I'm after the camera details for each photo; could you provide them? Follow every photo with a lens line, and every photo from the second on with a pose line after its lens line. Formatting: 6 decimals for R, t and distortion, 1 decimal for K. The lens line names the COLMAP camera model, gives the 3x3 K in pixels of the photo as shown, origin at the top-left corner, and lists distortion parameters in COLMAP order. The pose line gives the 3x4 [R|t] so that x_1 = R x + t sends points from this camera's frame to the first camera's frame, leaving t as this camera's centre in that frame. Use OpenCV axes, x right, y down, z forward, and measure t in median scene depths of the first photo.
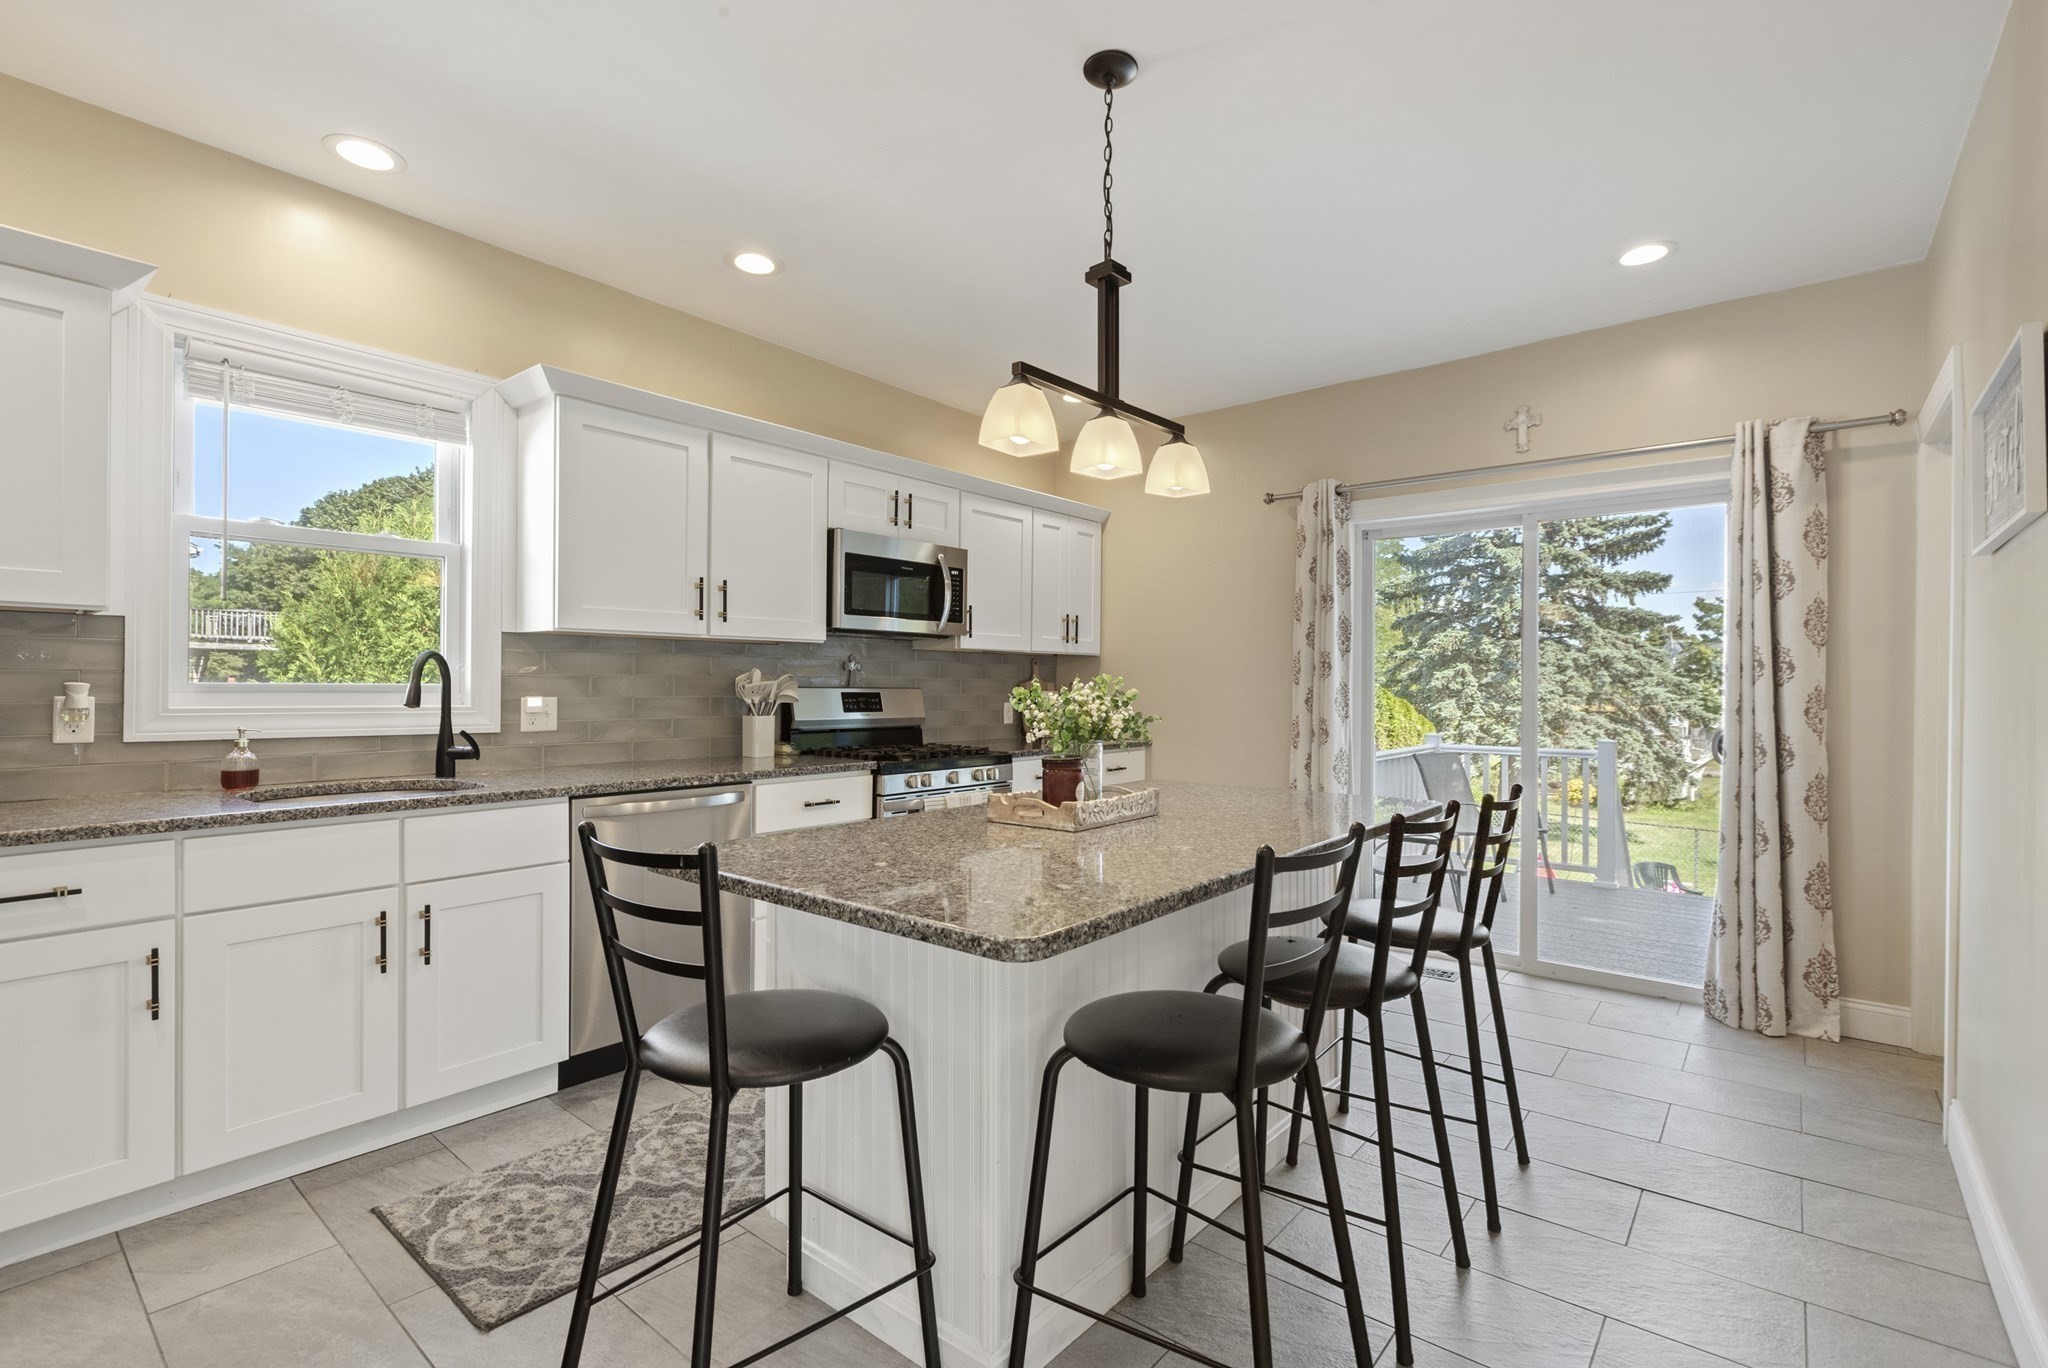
lens RADIAL K [[923.4, 0, 1023.3], [0, 923.4, 686.1], [0, 0, 1]] dist [-0.000830, 0.000244]
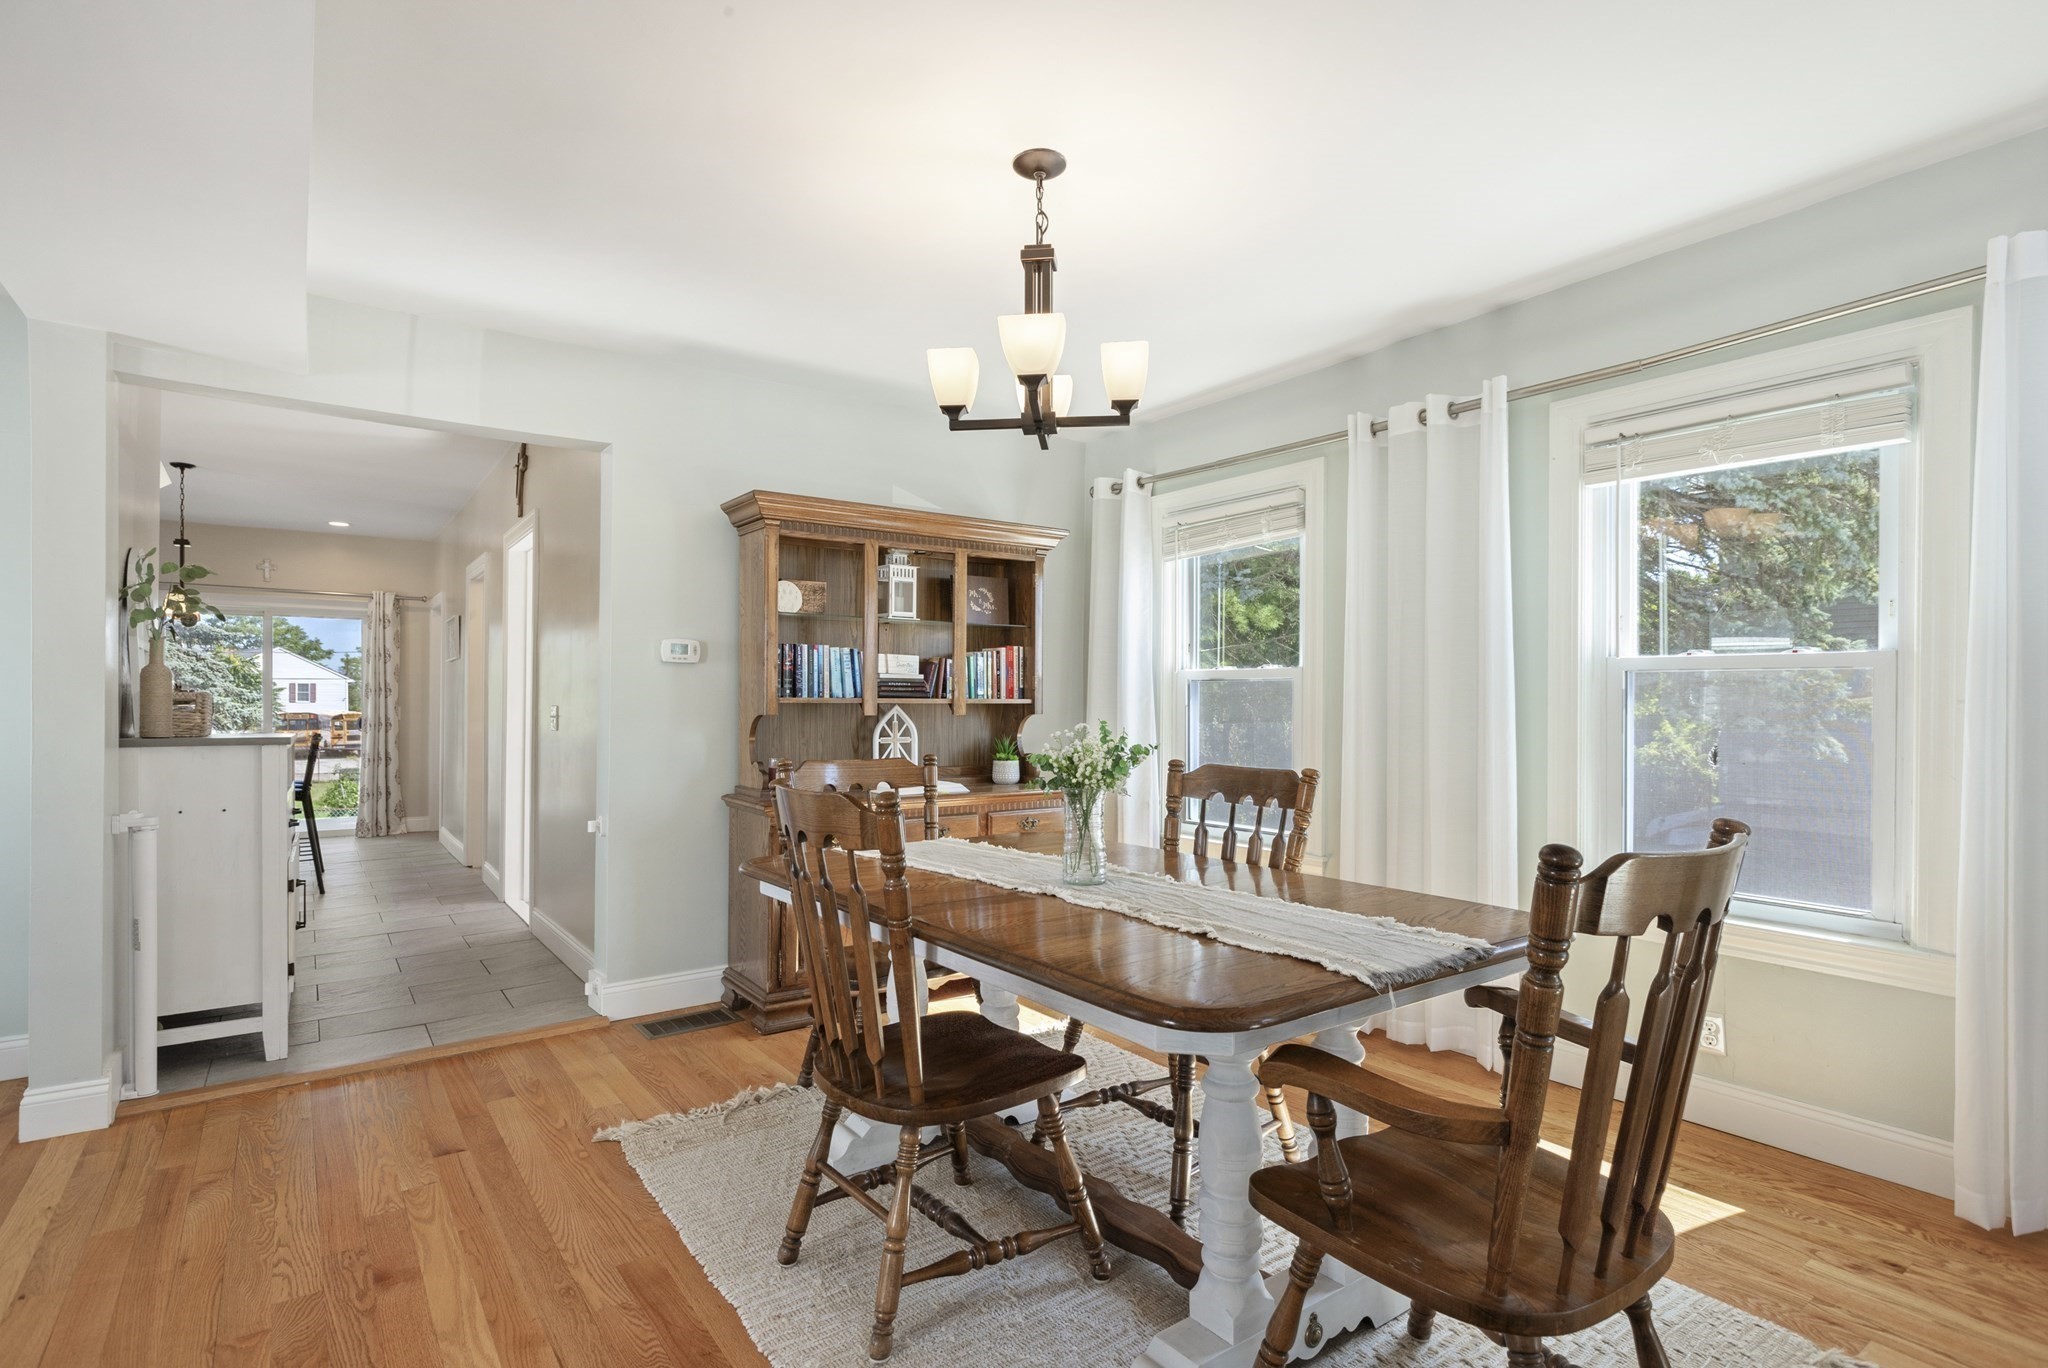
lens RADIAL K [[1025.1, 0, 1024.4], [0, 1025.1, 699.5], [0, 0, 1]] dist [0.001038, 0.000109]
pose [[0.248668, -0.002414, 0.968586, -1.446694], [-0.003266, 0.999989, 0.003330, -0.009349], [-0.968583, -0.003992, 0.248657, -1.376862]]
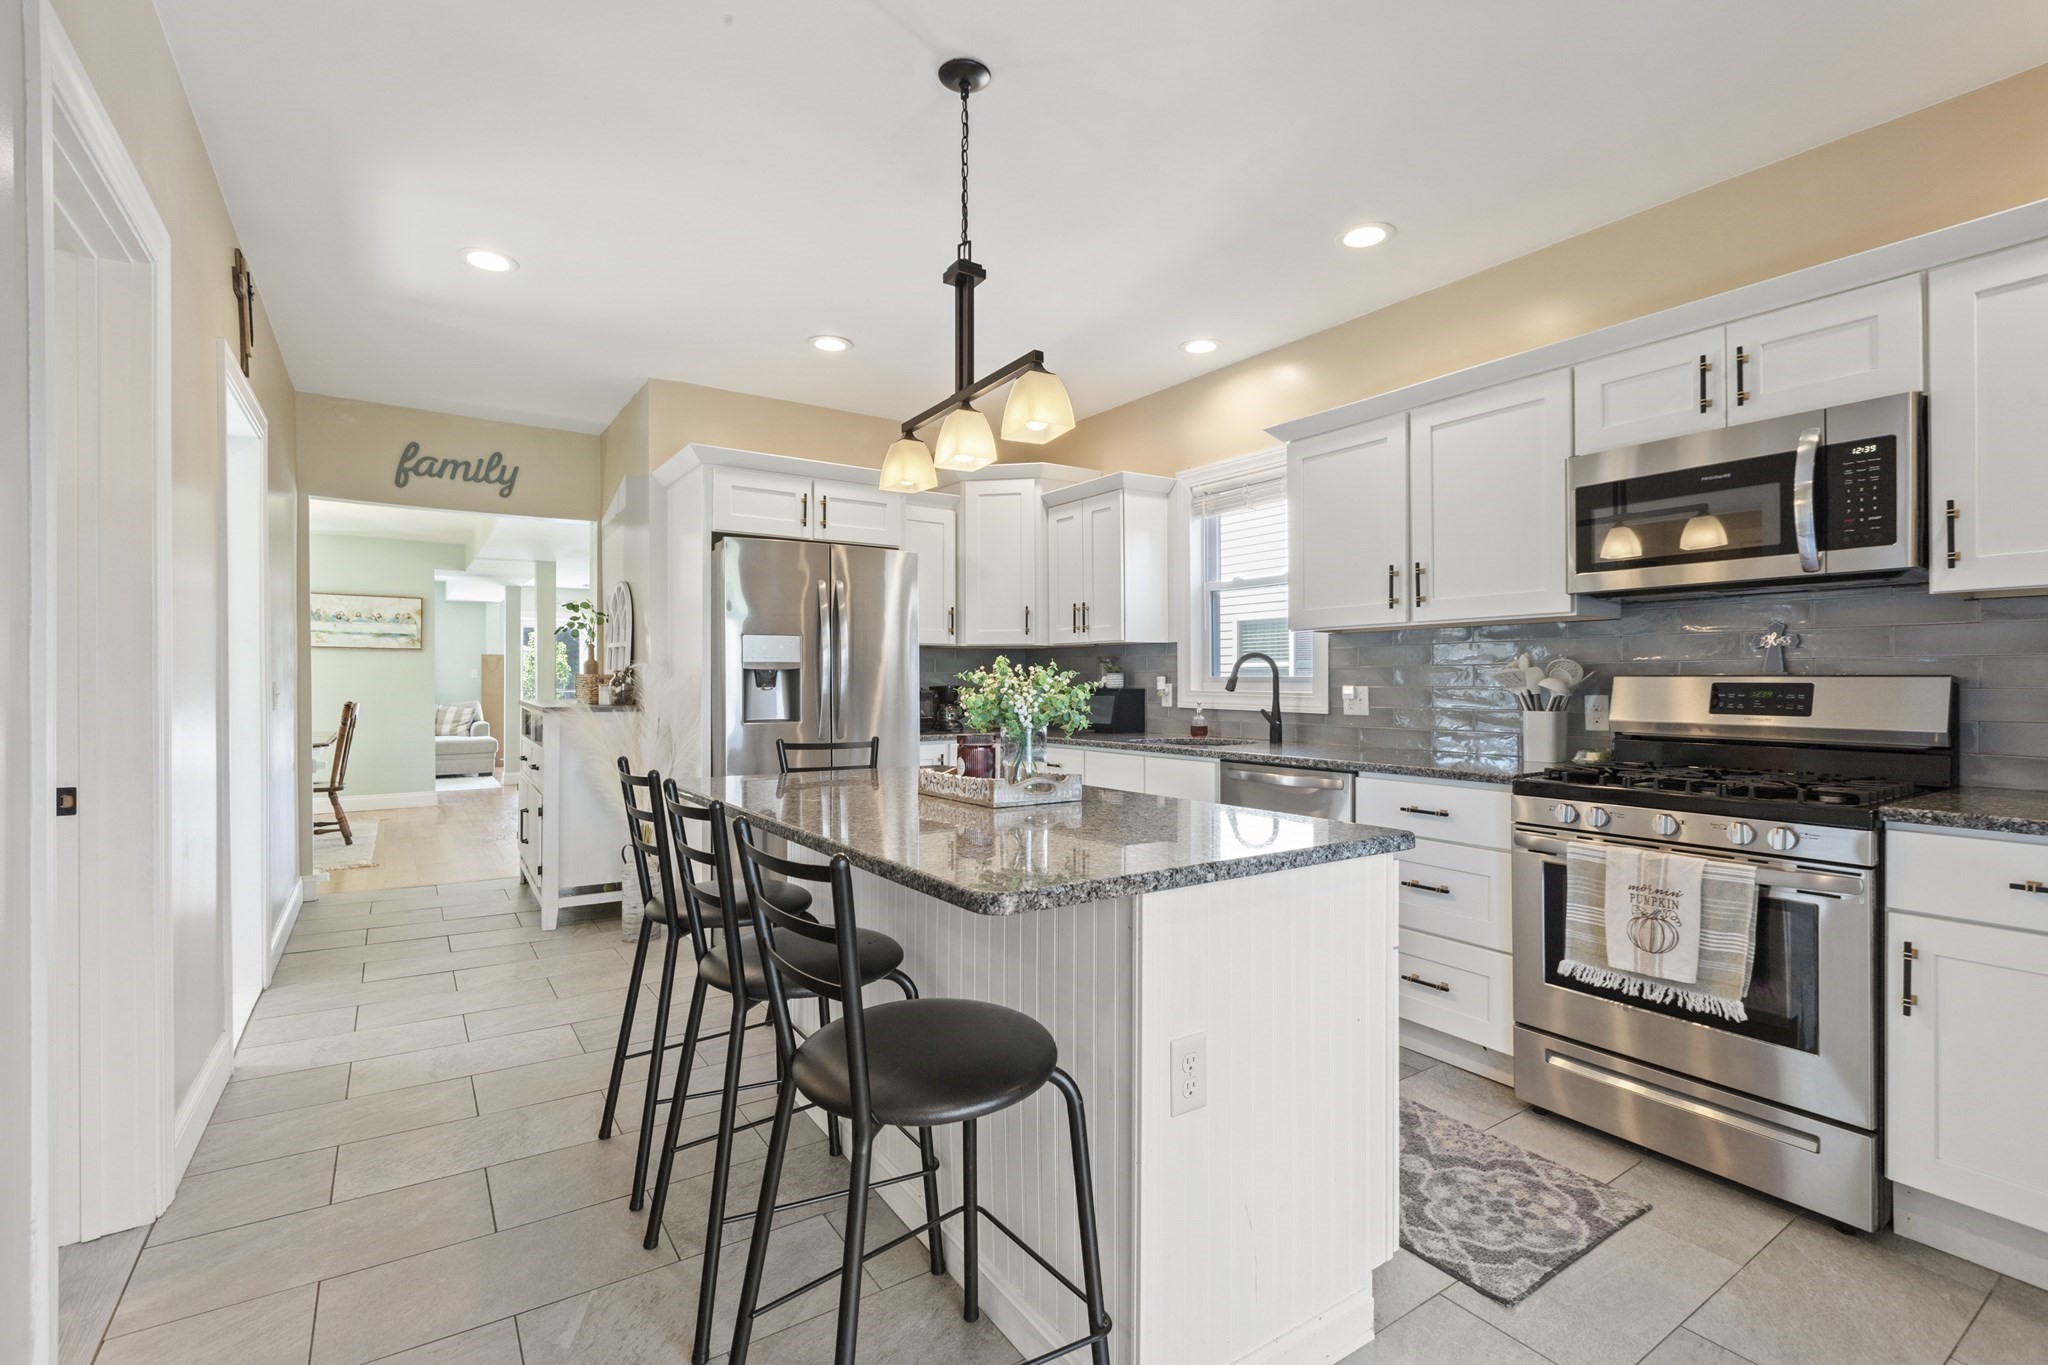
lens RADIAL K [[923.4, 0, 1028.2], [0, 923.4, 678.5], [0, 0, 1]] dist [-0.000830, 0.000244]
pose [[-0.274379, -0.009787, -0.961572, 0.868133], [-0.002512, 0.999952, -0.009461, 0.017105], [0.961618, -0.000181, -0.274391, 1.099757]]
